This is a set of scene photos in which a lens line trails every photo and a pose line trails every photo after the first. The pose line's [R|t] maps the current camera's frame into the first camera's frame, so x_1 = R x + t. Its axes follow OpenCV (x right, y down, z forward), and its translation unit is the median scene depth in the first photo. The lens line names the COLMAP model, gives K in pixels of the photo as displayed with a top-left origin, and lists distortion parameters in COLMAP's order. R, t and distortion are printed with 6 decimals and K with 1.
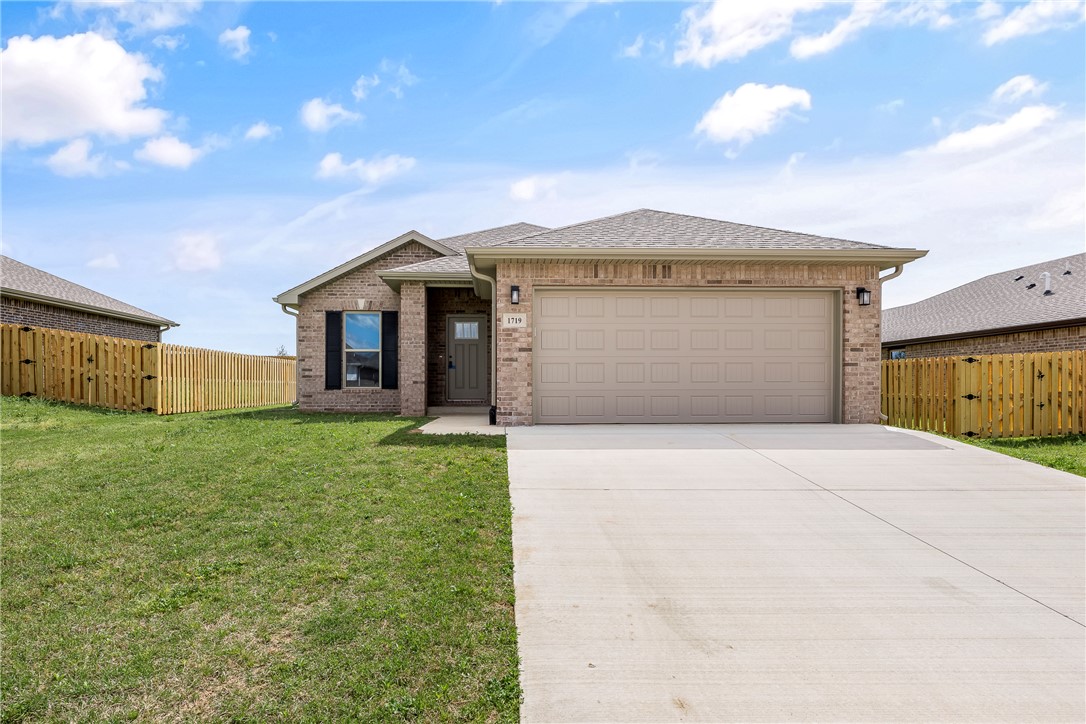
lens RADIAL K [[515.5, 0, 564.3], [0, 515.5, 339.0], [0, 0, 1]] dist [-0.000276, 0.000035]
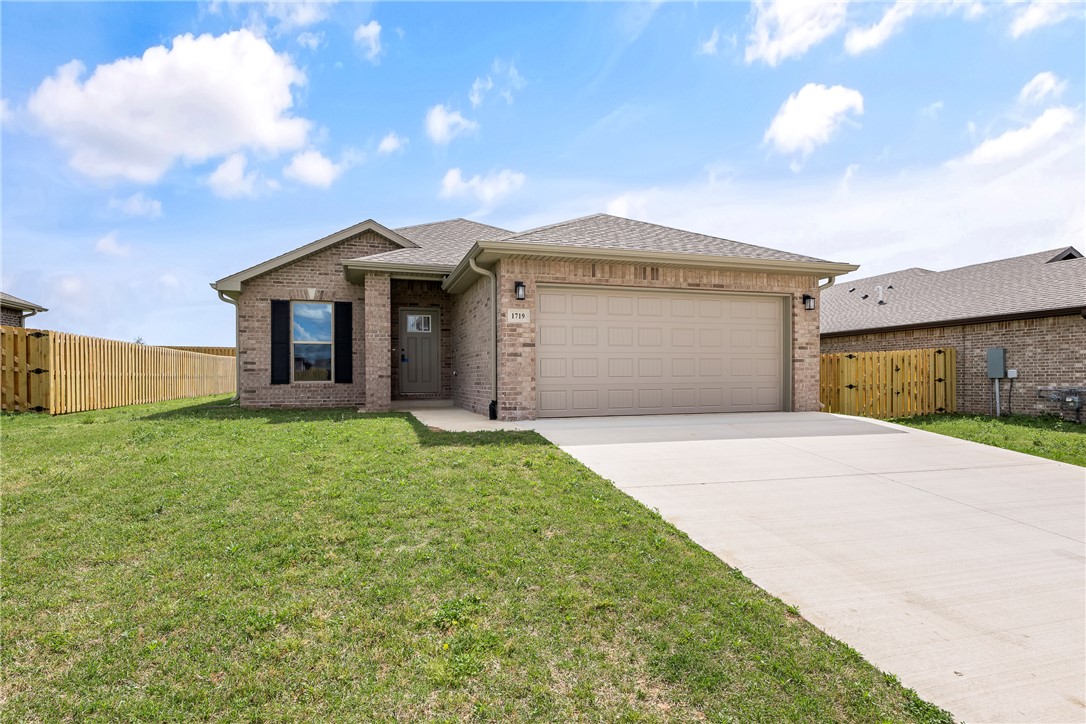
lens RADIAL K [[480.2, 0, 557.6], [0, 480.2, 335.6], [0, 0, 1]] dist [-0.000958, 0.000075]
pose [[0.976692, 0.015067, 0.214114, -0.199532], [-0.016252, 0.999861, 0.003776, -0.001903], [-0.214028, -0.007168, 0.976801, 0.058864]]
